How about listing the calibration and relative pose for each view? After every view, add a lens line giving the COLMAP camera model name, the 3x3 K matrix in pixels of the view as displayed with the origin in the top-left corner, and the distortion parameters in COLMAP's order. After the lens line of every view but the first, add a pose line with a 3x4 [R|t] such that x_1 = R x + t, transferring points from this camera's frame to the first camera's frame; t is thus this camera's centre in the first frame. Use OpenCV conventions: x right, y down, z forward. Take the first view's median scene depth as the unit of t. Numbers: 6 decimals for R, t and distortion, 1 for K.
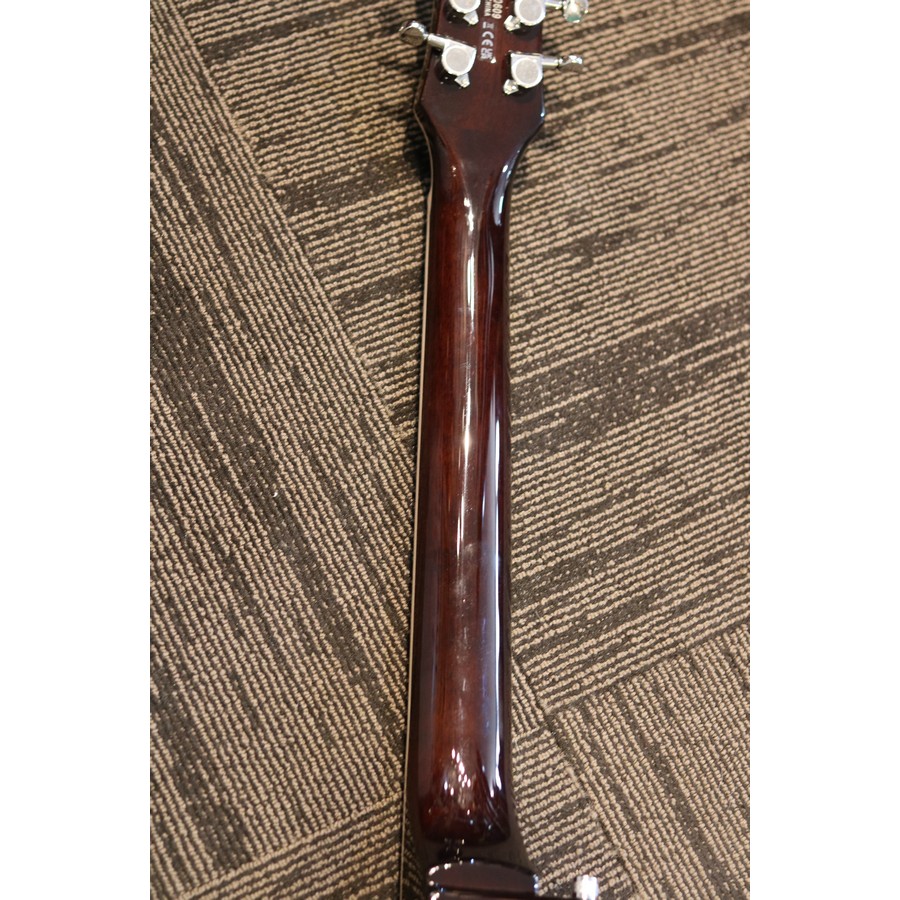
lens RADIAL K [[2132.0, 0, 448.9], [0, 2132.0, 450.2], [0, 0, 1]] dist [-0.104593, 0.000000]
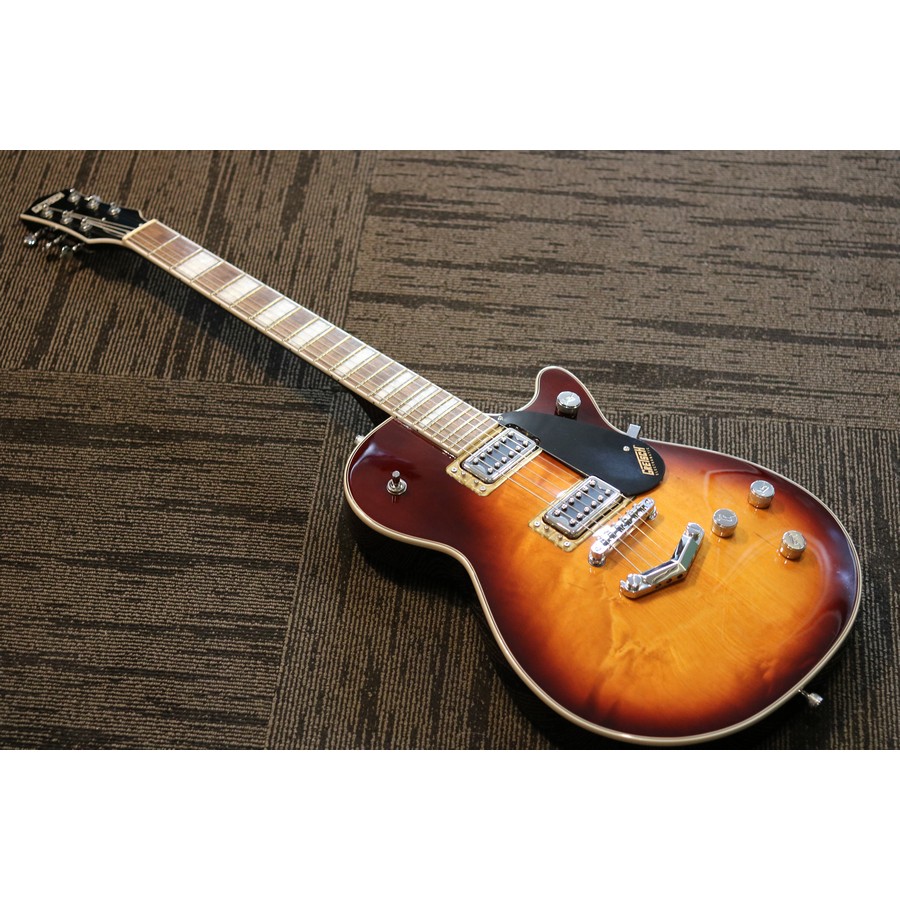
lens RADIAL K [[2132.0, 0, 444.2], [0, 2132.0, 449.4], [0, 0, 1]] dist [-0.104593, 0.000000]
pose [[0.534707, -0.758993, 0.371508, -0.646509], [0.827302, 0.559779, -0.047095, 0.322523], [-0.172218, 0.332531, 0.927235, -0.795141]]
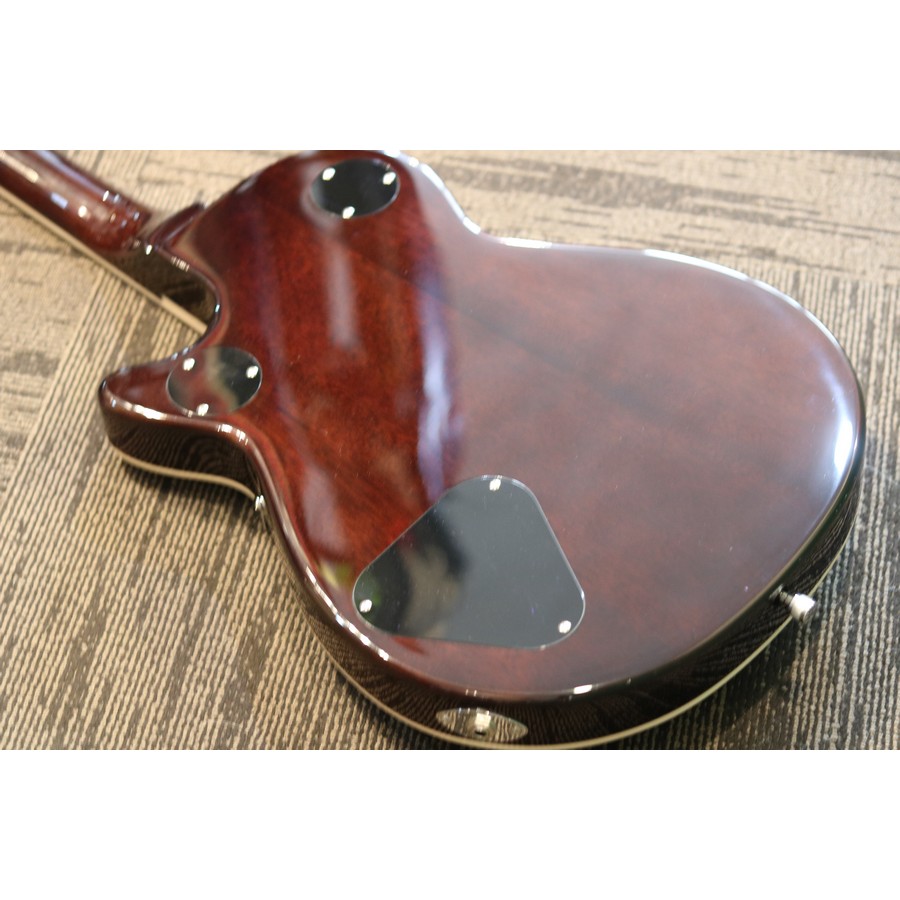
lens RADIAL K [[2132.0, 0, 450.5], [0, 2132.0, 476.0], [0, 0, 1]] dist [-0.104593, 0.000000]
pose [[0.612181, -0.752381, 0.243224, -0.291896], [0.782795, 0.620098, -0.052062, 0.451709], [-0.111653, 0.222266, 0.968572, -0.282229]]
